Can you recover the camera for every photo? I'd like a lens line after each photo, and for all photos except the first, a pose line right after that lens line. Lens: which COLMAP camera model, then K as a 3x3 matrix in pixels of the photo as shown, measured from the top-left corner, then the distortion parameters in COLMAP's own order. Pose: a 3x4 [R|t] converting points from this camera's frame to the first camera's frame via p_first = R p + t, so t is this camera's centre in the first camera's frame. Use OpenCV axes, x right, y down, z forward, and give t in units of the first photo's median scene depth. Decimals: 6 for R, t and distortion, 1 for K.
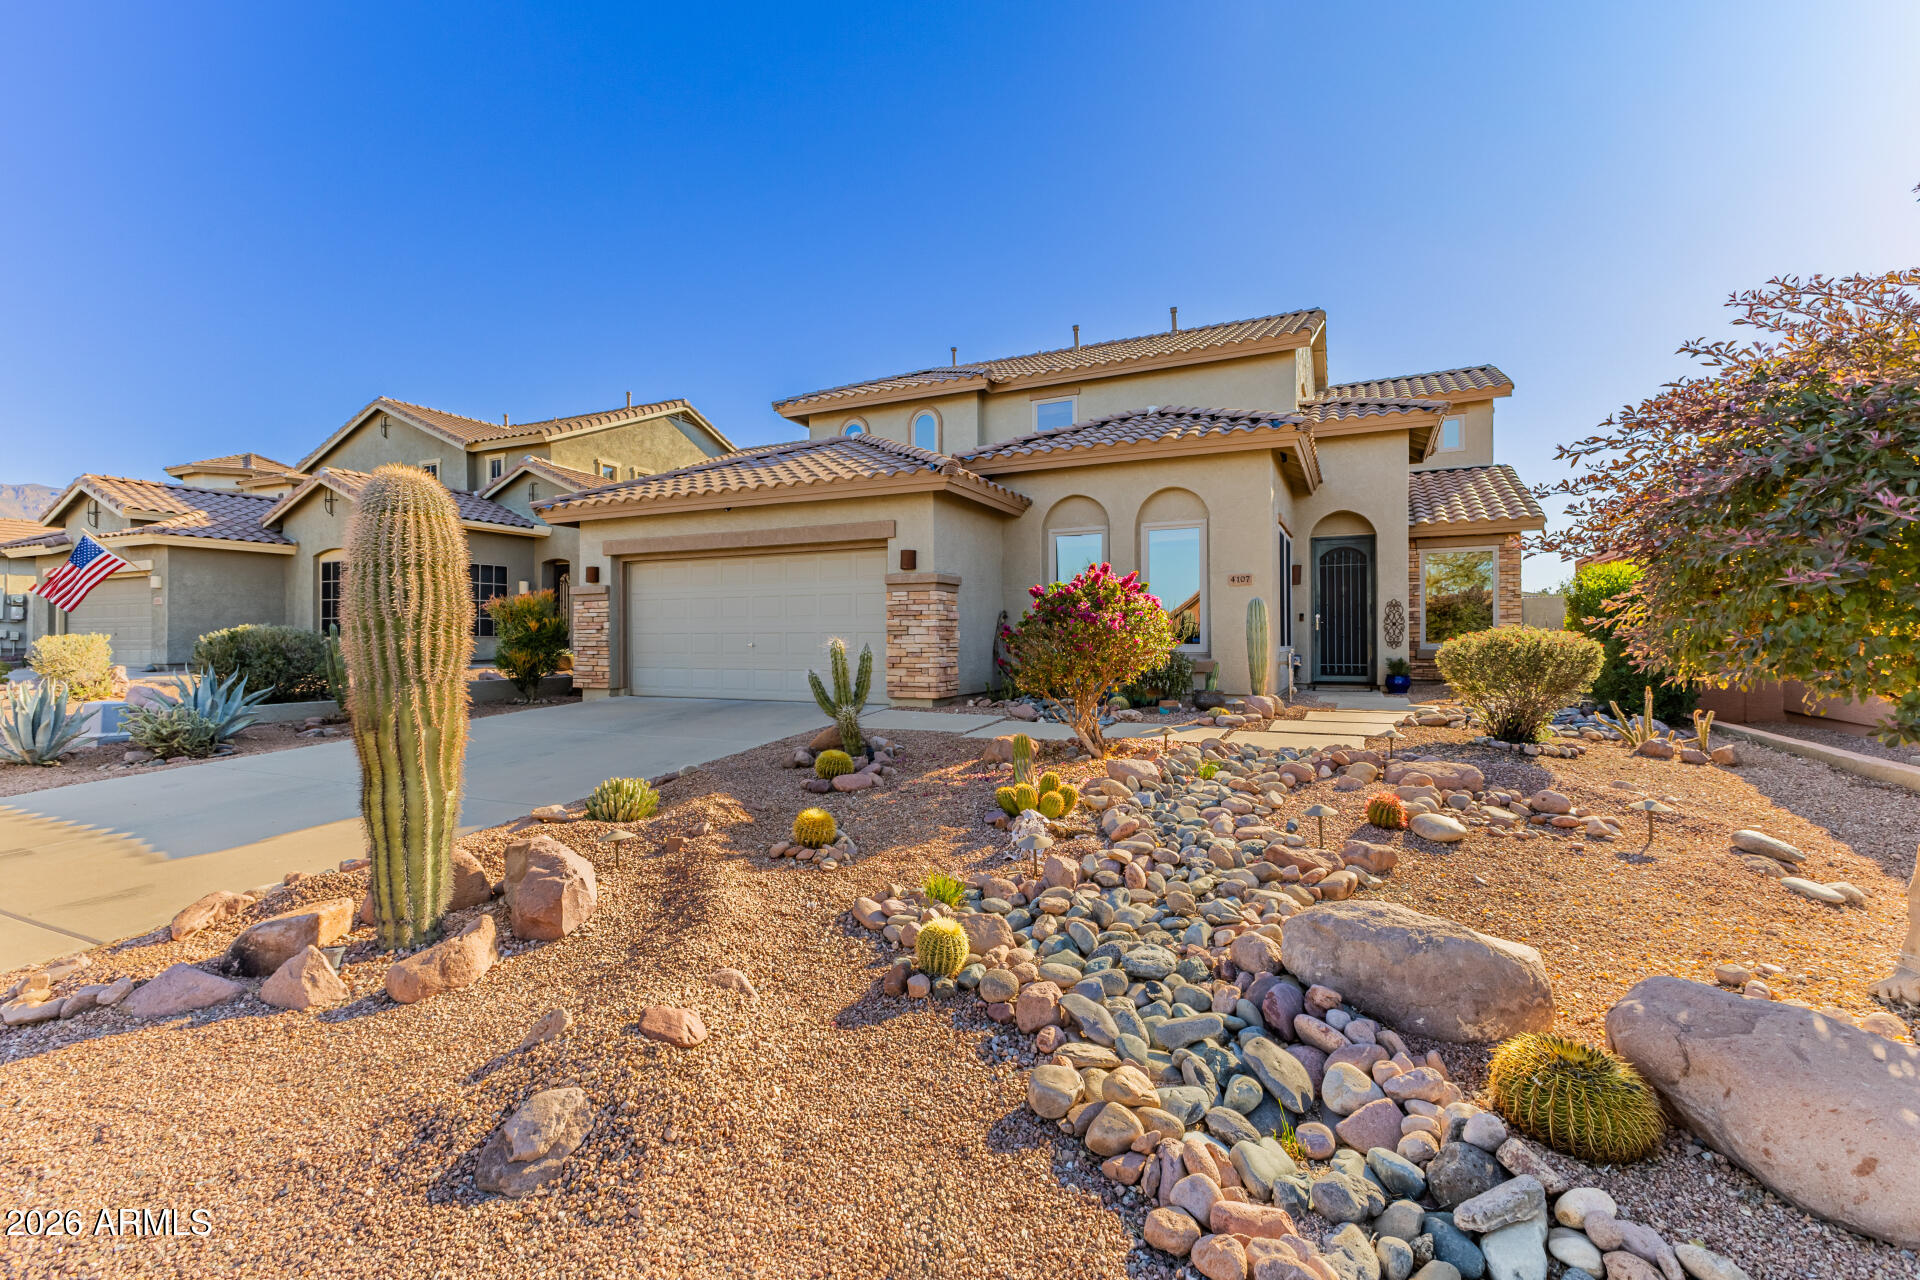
lens RADIAL K [[824.9, 0, 962.4], [0, 824.9, 628.9], [0, 0, 1]] dist [0.012459, -0.000286]
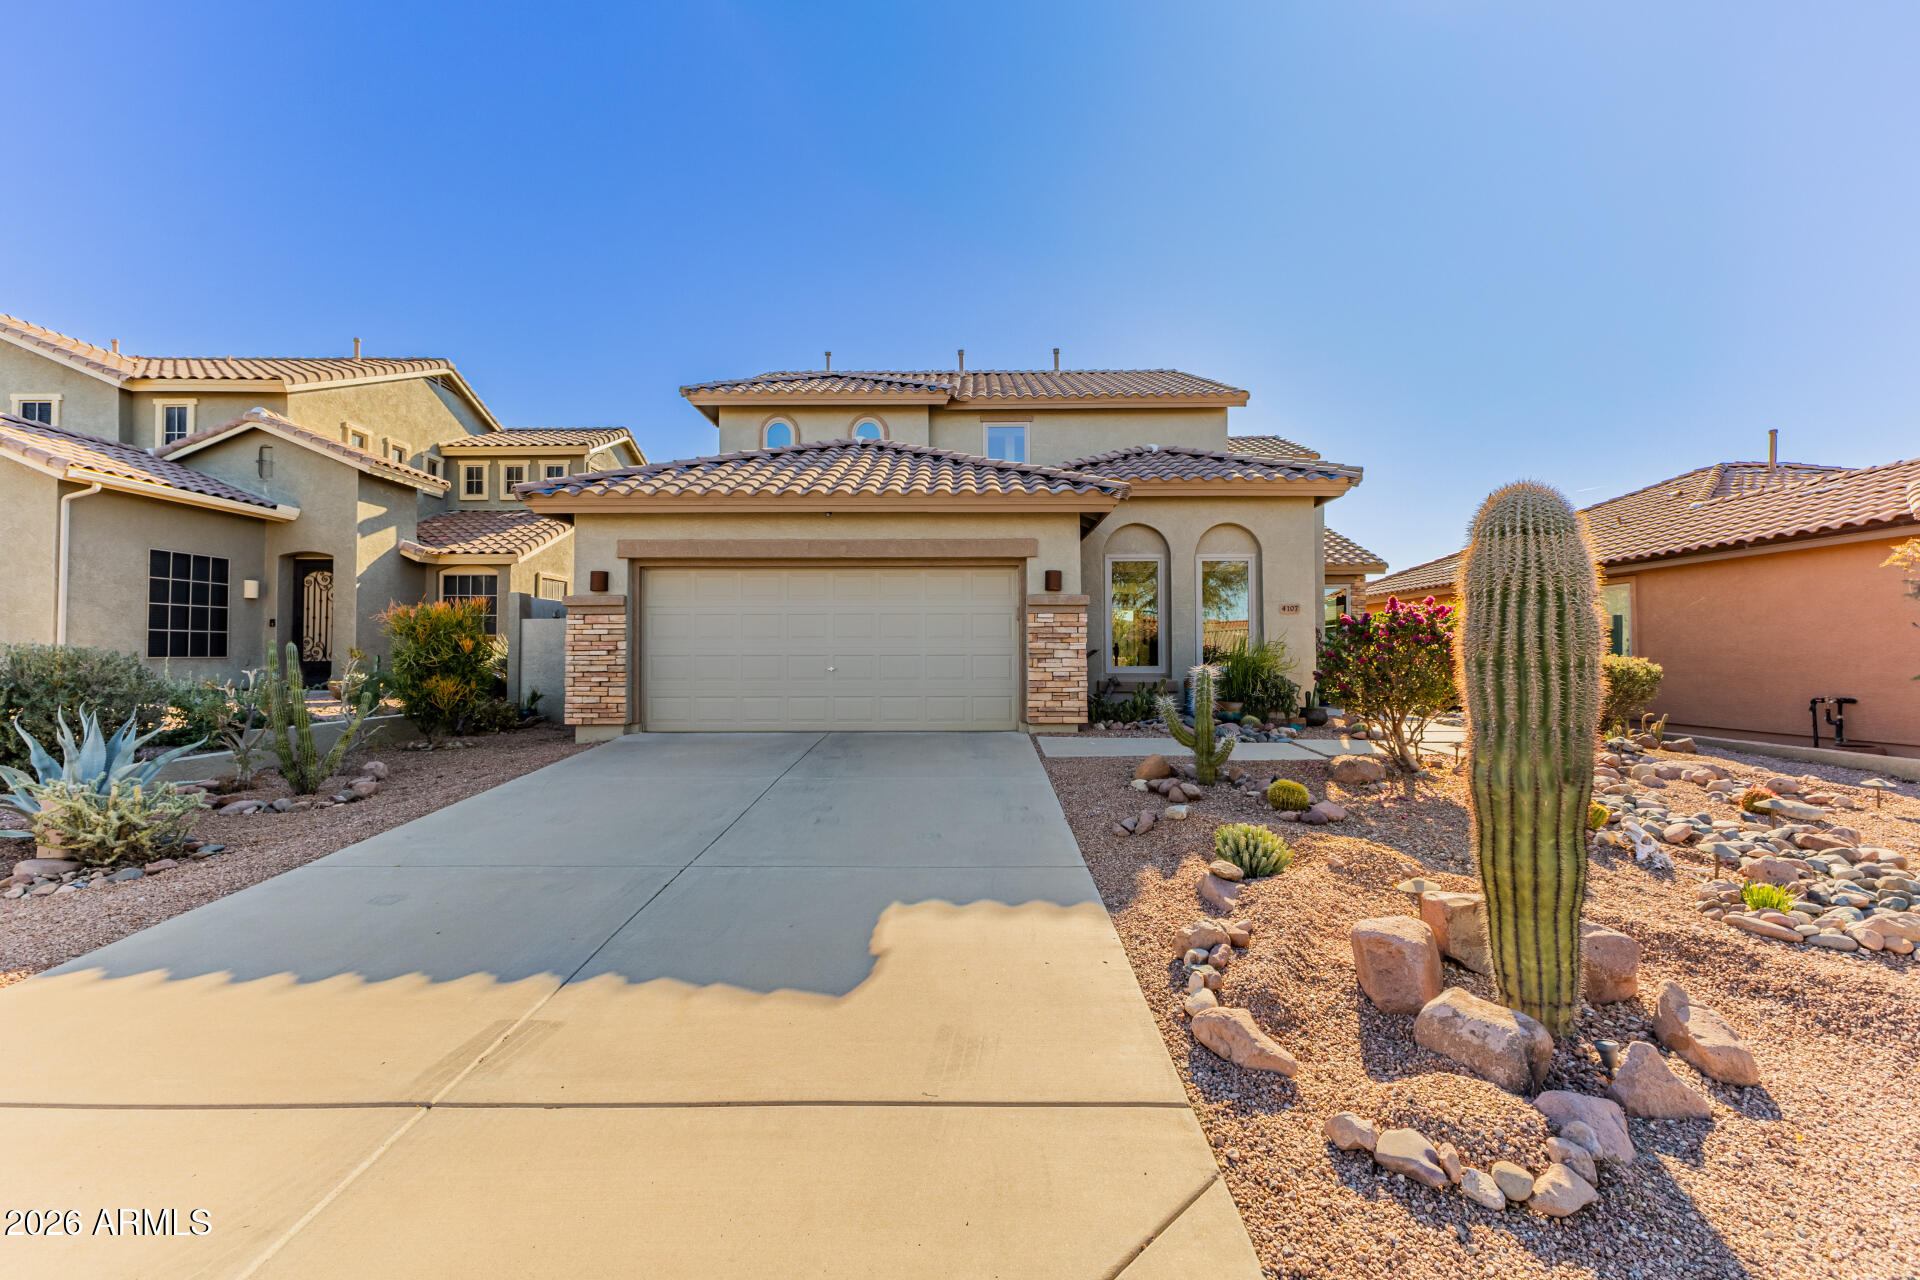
lens RADIAL K [[824.9, 0, 962.4], [0, 824.9, 628.9], [0, 0, 1]] dist [0.012459, -0.000286]
pose [[0.906026, 0.013561, 0.423005, -0.355066], [-0.005066, 0.999762, -0.021201, -0.003772], [-0.423192, 0.017066, 0.905879, 0.103900]]
